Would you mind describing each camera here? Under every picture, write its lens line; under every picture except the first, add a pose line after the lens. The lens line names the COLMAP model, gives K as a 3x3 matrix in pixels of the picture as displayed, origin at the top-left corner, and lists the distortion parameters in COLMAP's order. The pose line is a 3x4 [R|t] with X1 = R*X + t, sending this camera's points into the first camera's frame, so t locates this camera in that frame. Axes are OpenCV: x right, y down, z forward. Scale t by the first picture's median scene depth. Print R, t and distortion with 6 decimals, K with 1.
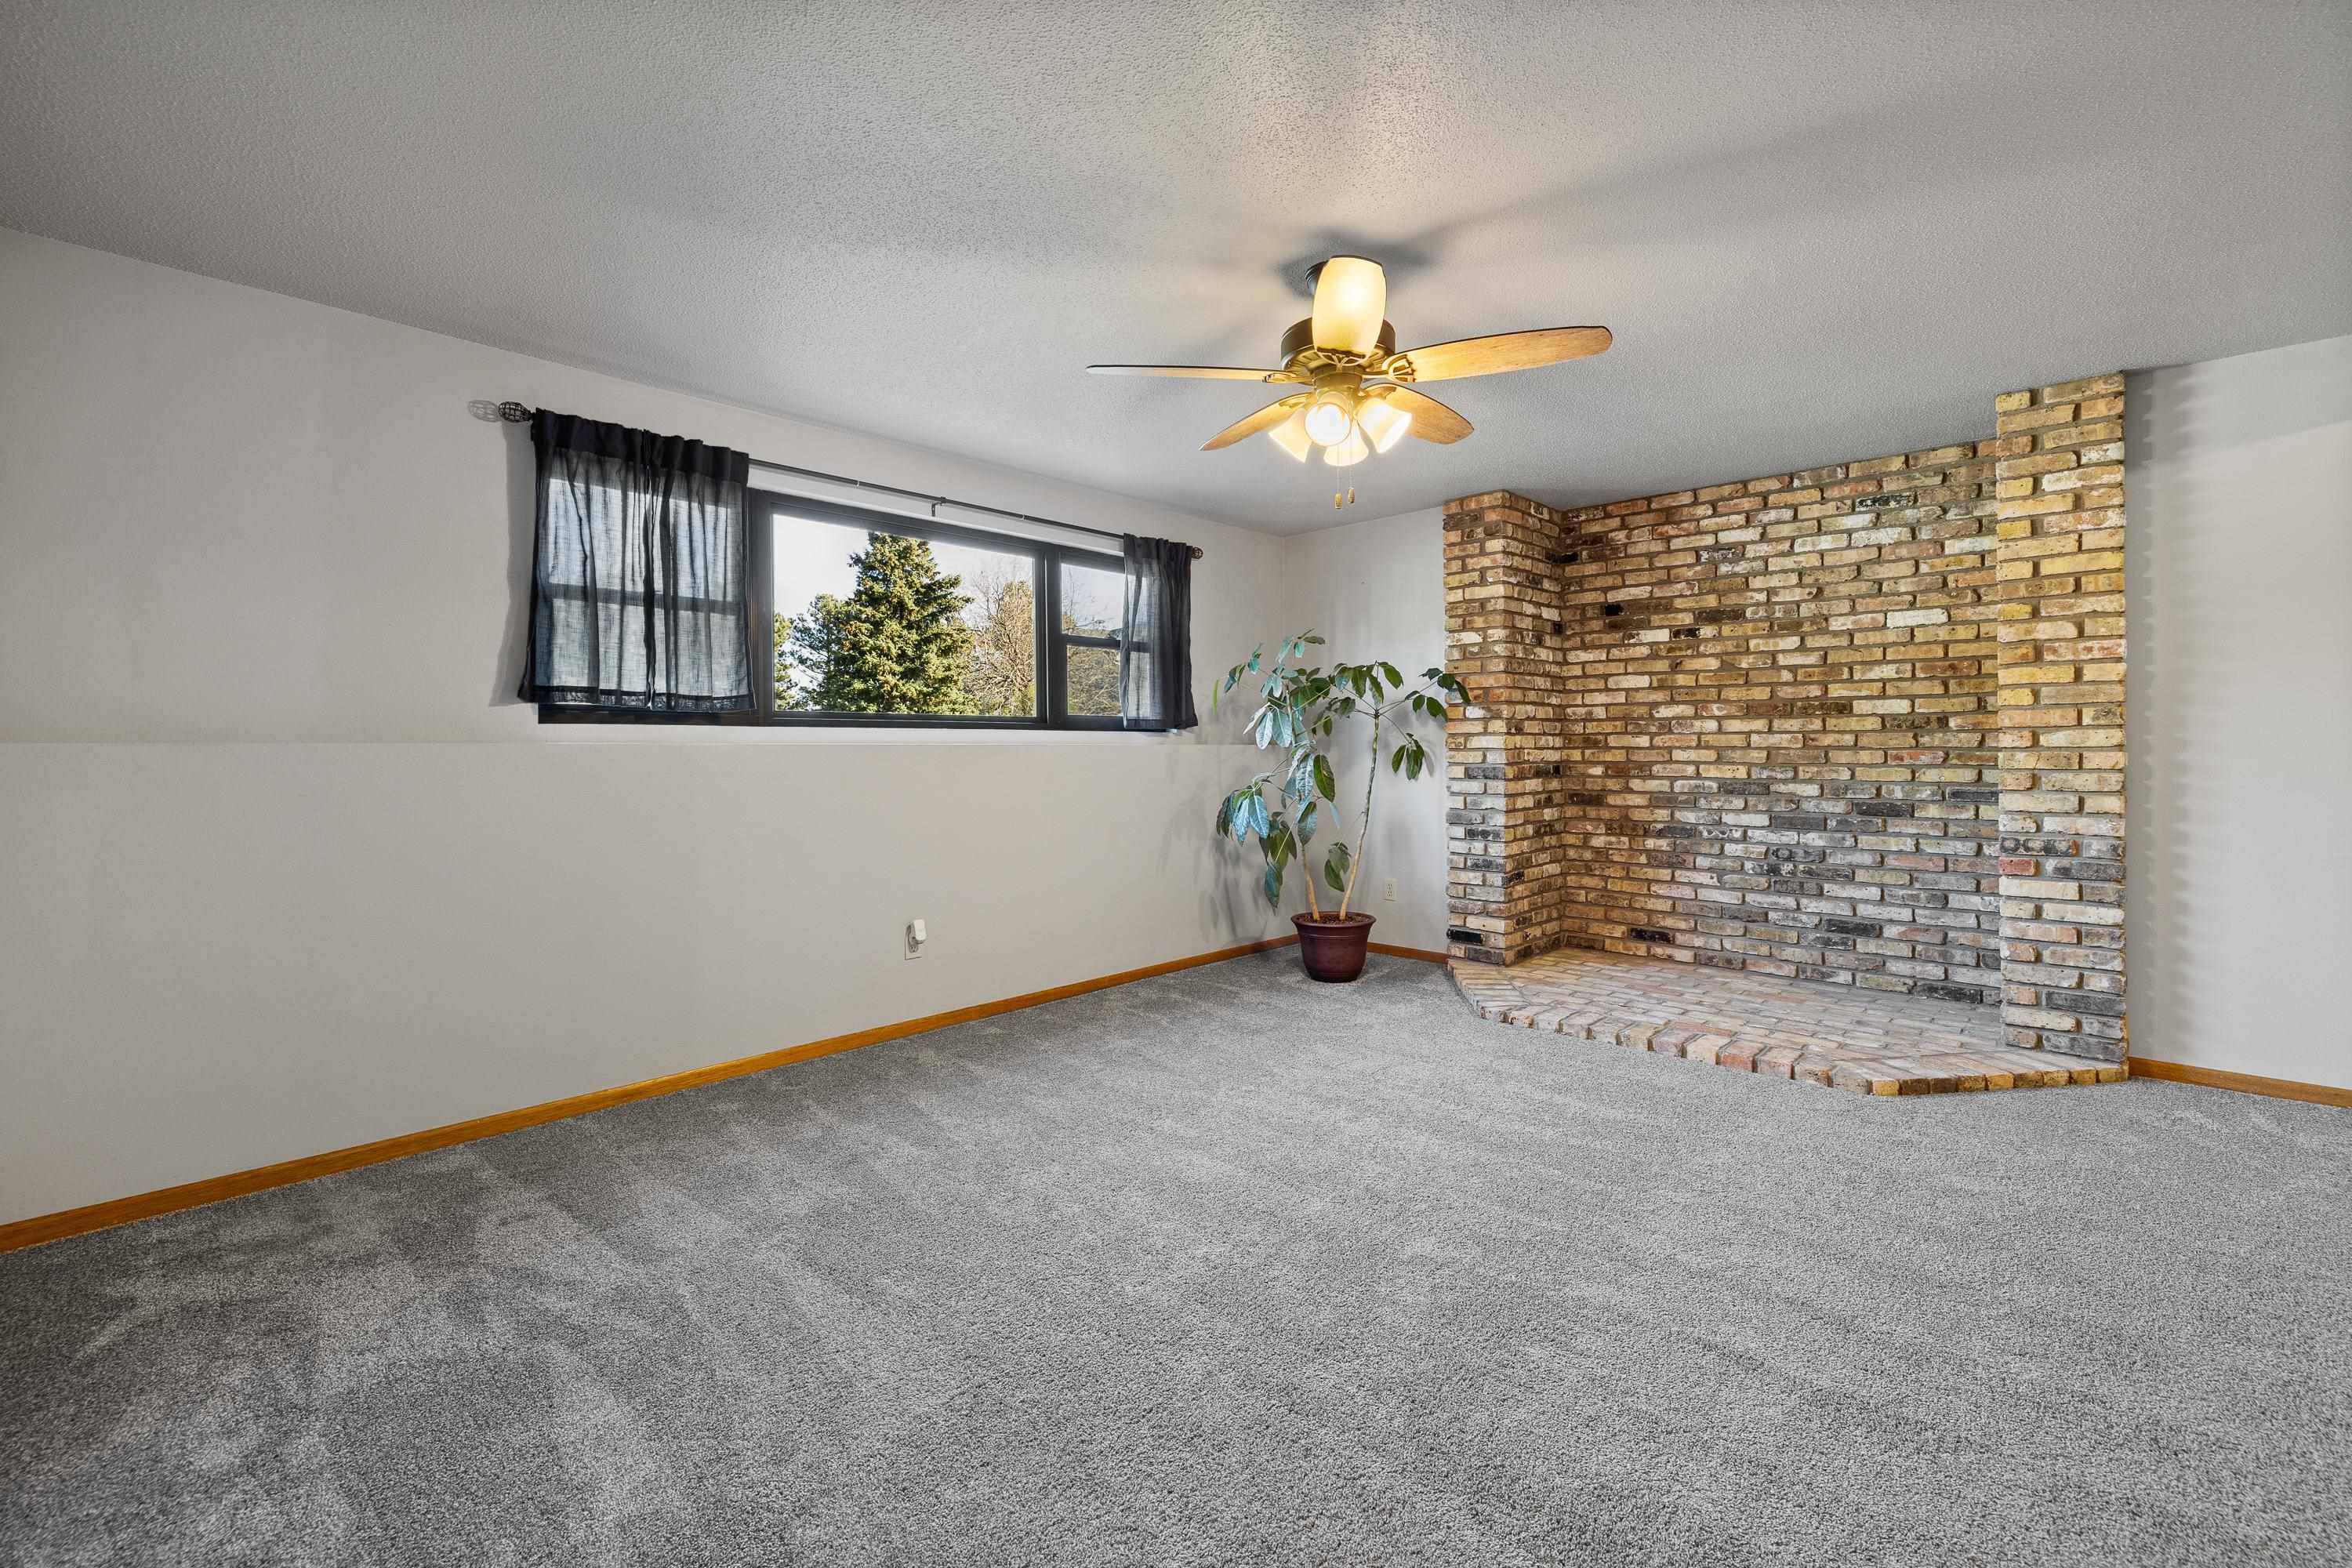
lens RADIAL K [[989.8, 0, 1186.3], [0, 989.8, 762.2], [0, 0, 1]] dist [-0.001824, 0.000401]
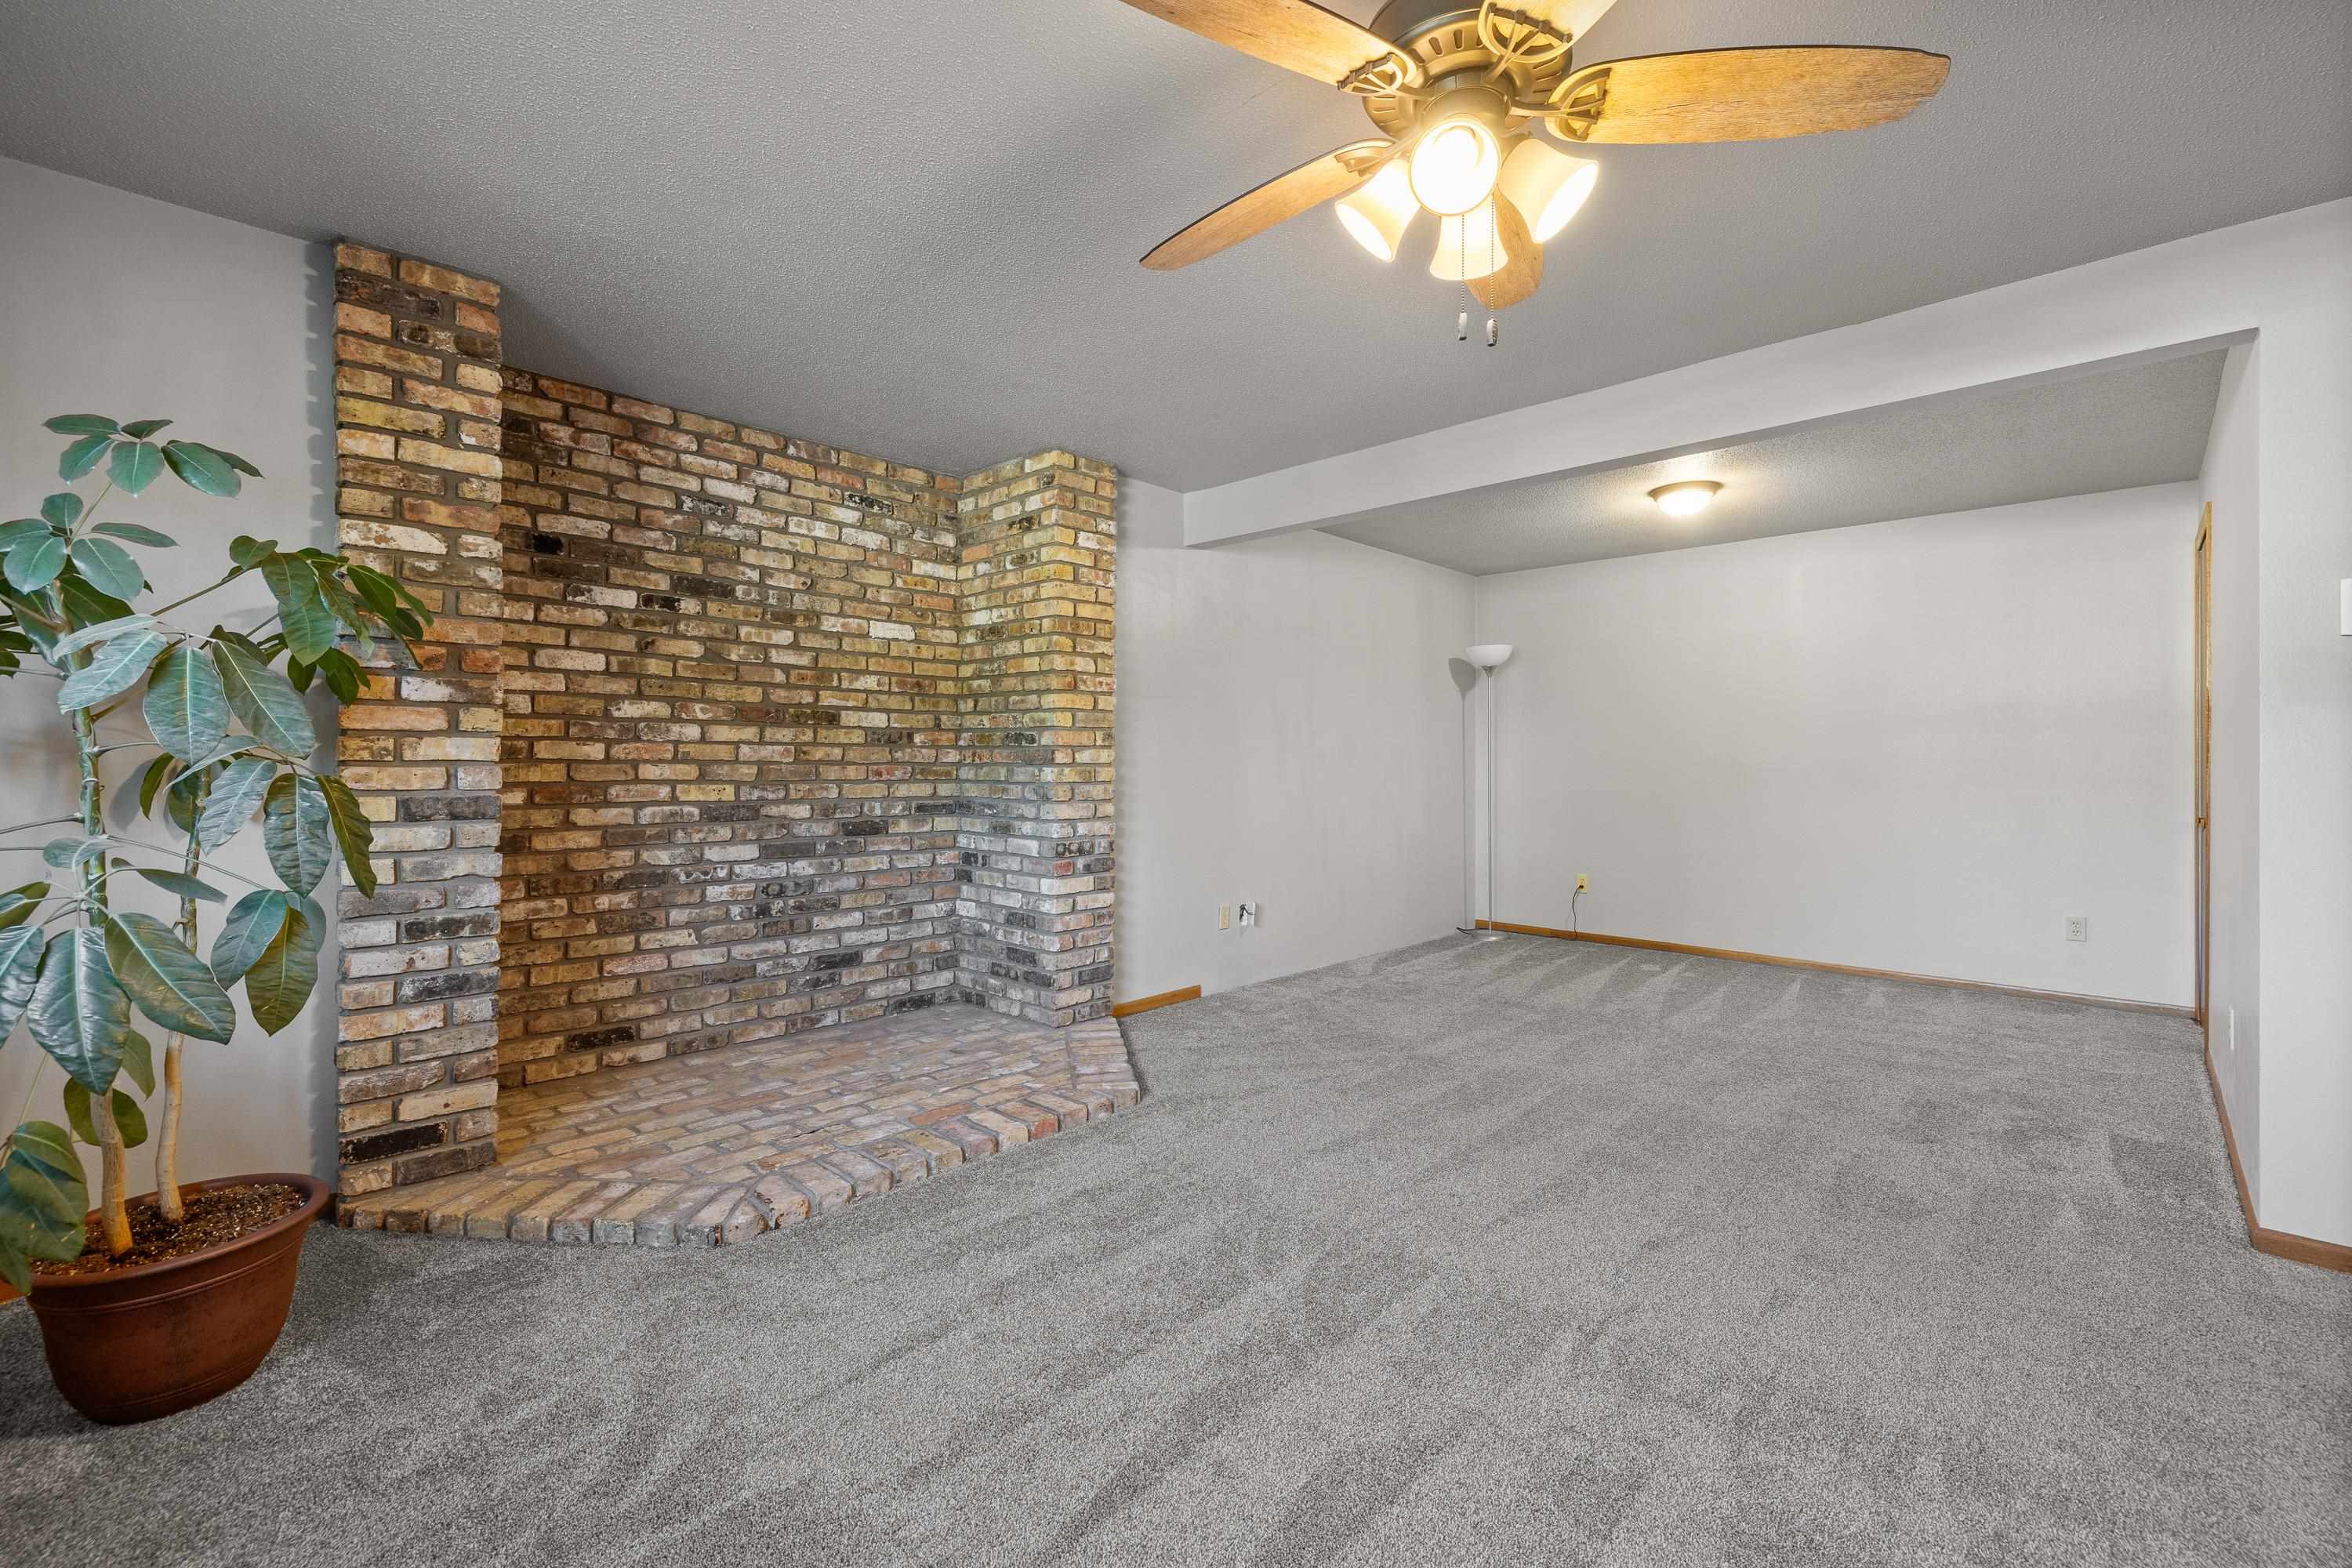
lens RADIAL K [[989.8, 0, 1186.3], [0, 989.8, 762.2], [0, 0, 1]] dist [-0.001824, 0.000401]
pose [[0.000662, 0.003207, 0.999995, -0.223148], [0.008741, 0.999957, -0.003213, -0.008611], [-0.999962, 0.008743, 0.000634, 0.640021]]
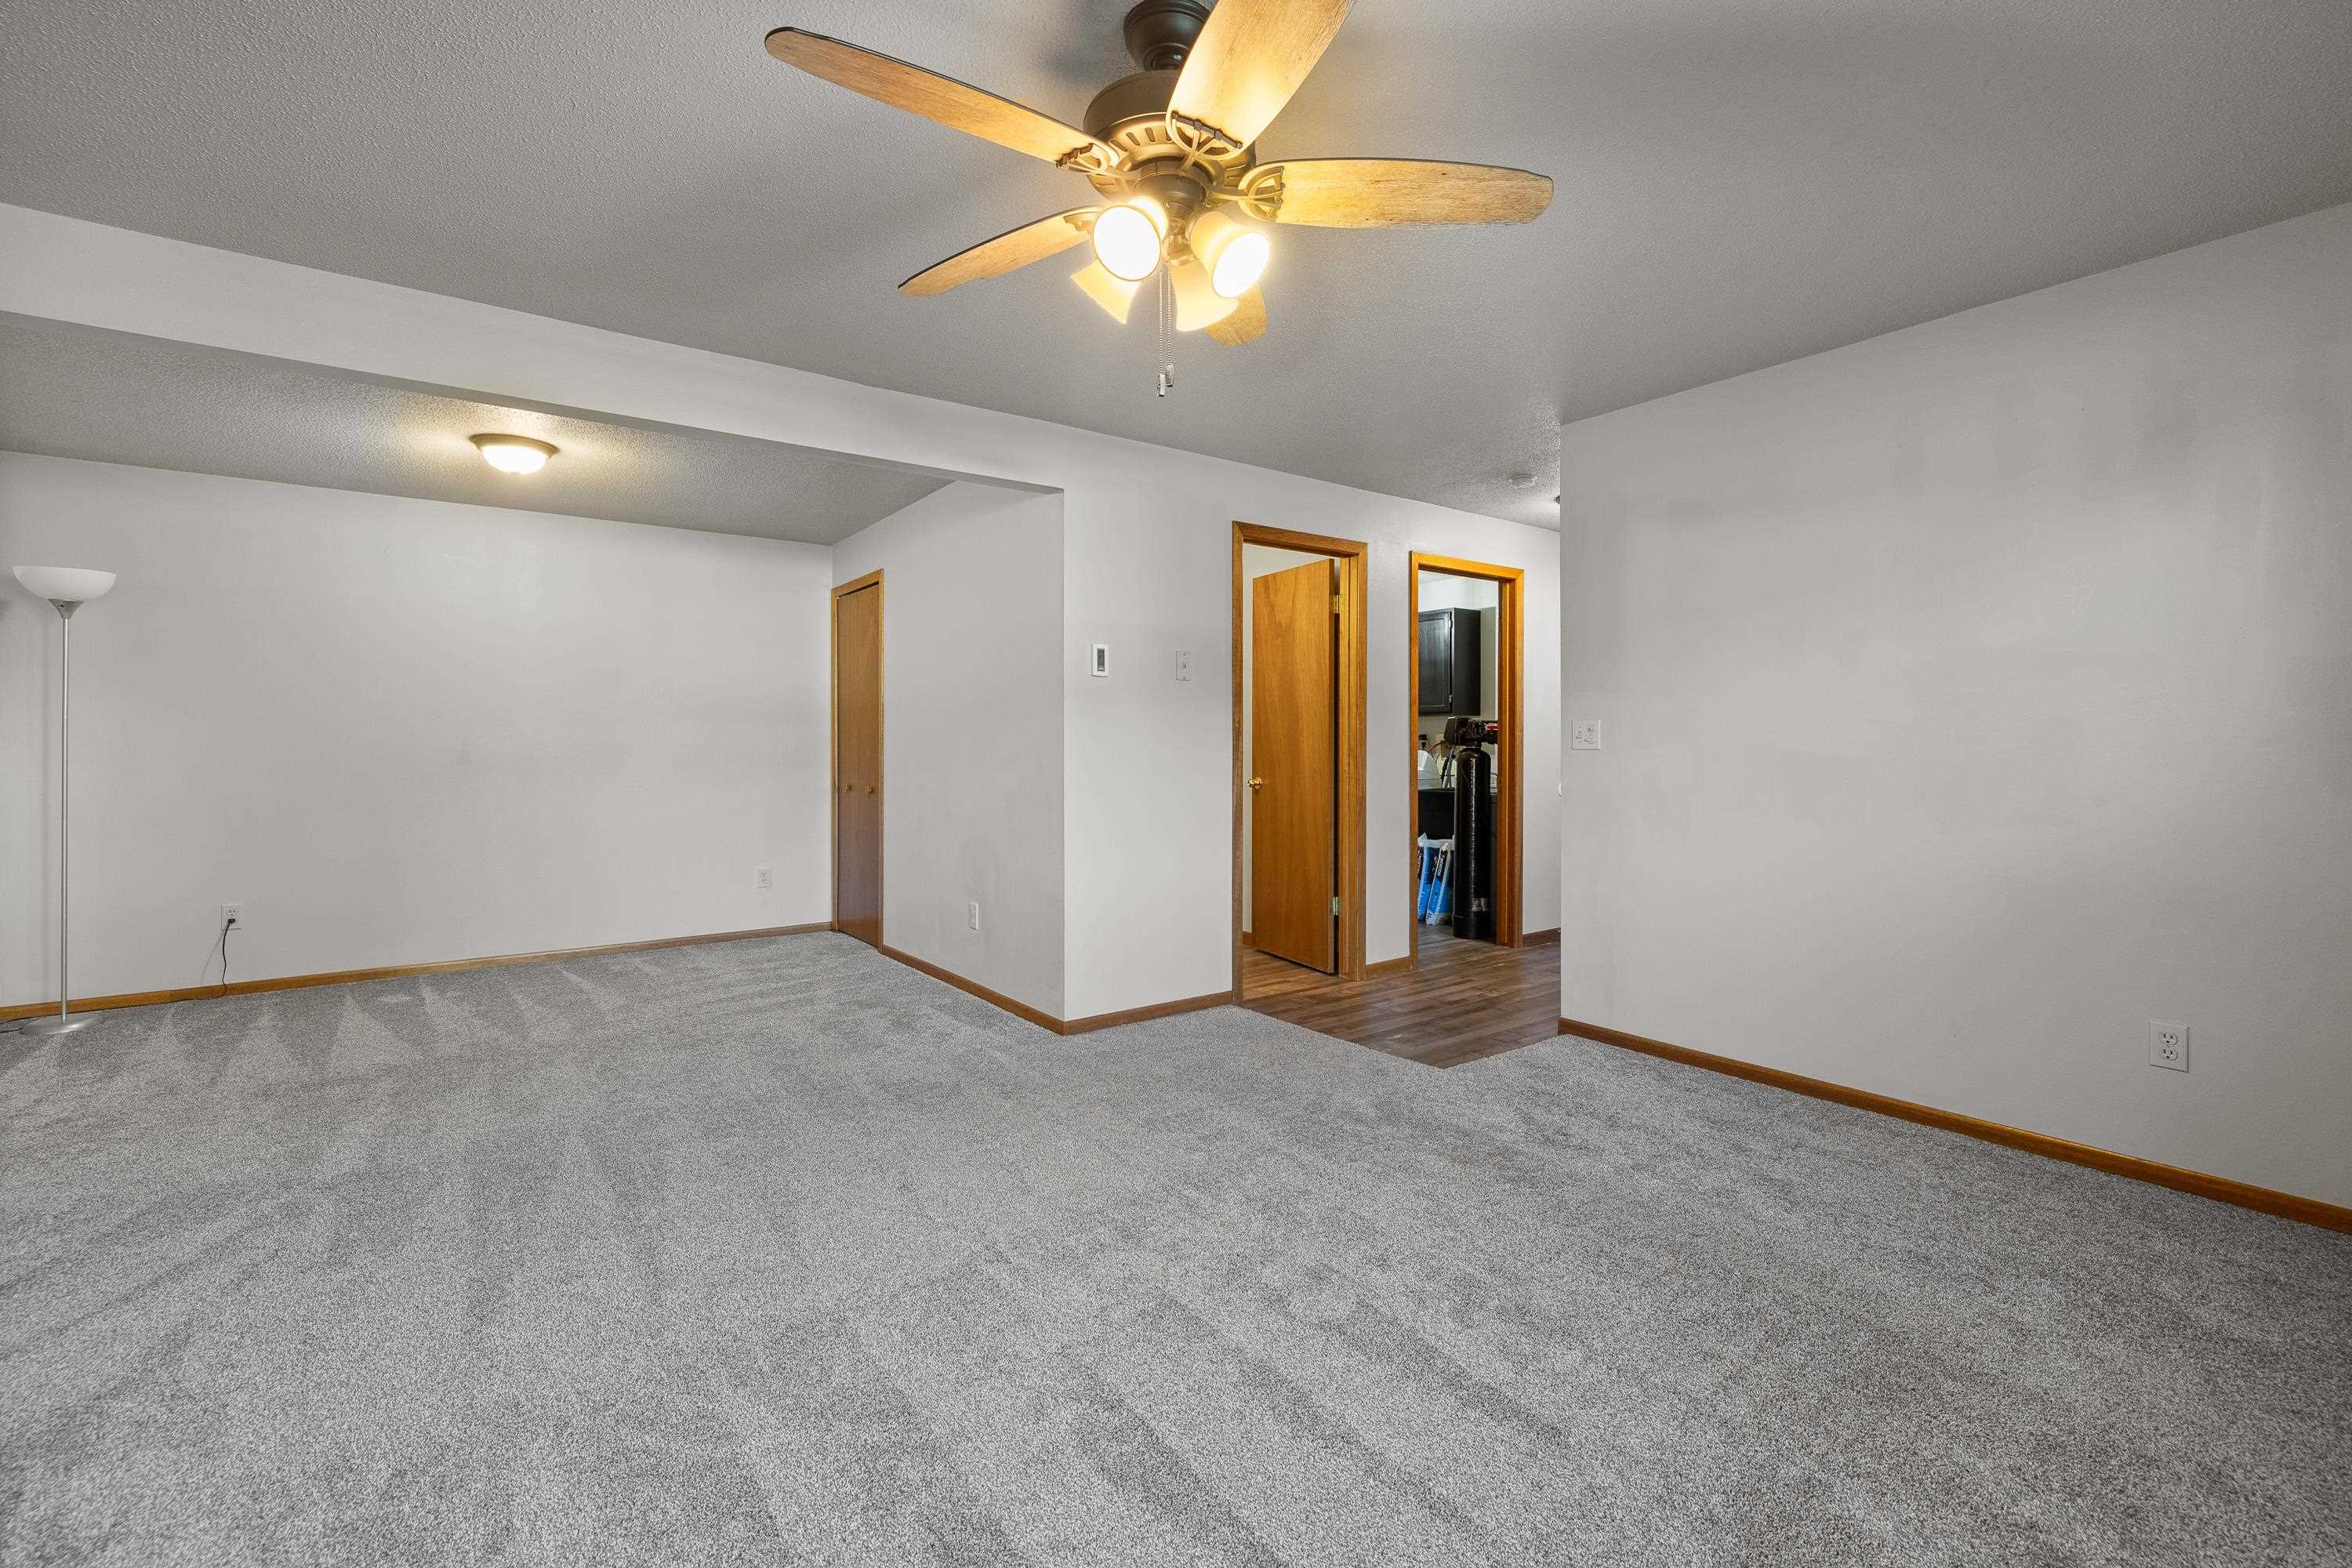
lens RADIAL K [[996.9, 0, 1175.3], [0, 996.9, 748.7], [0, 0, 1]] dist [0.016024, 0.000152]
pose [[-0.981040, 0.007466, 0.193659, 0.026500], [0.009916, 0.999883, 0.011686, -0.012602], [-0.193549, 0.013385, -0.980999, 0.923247]]
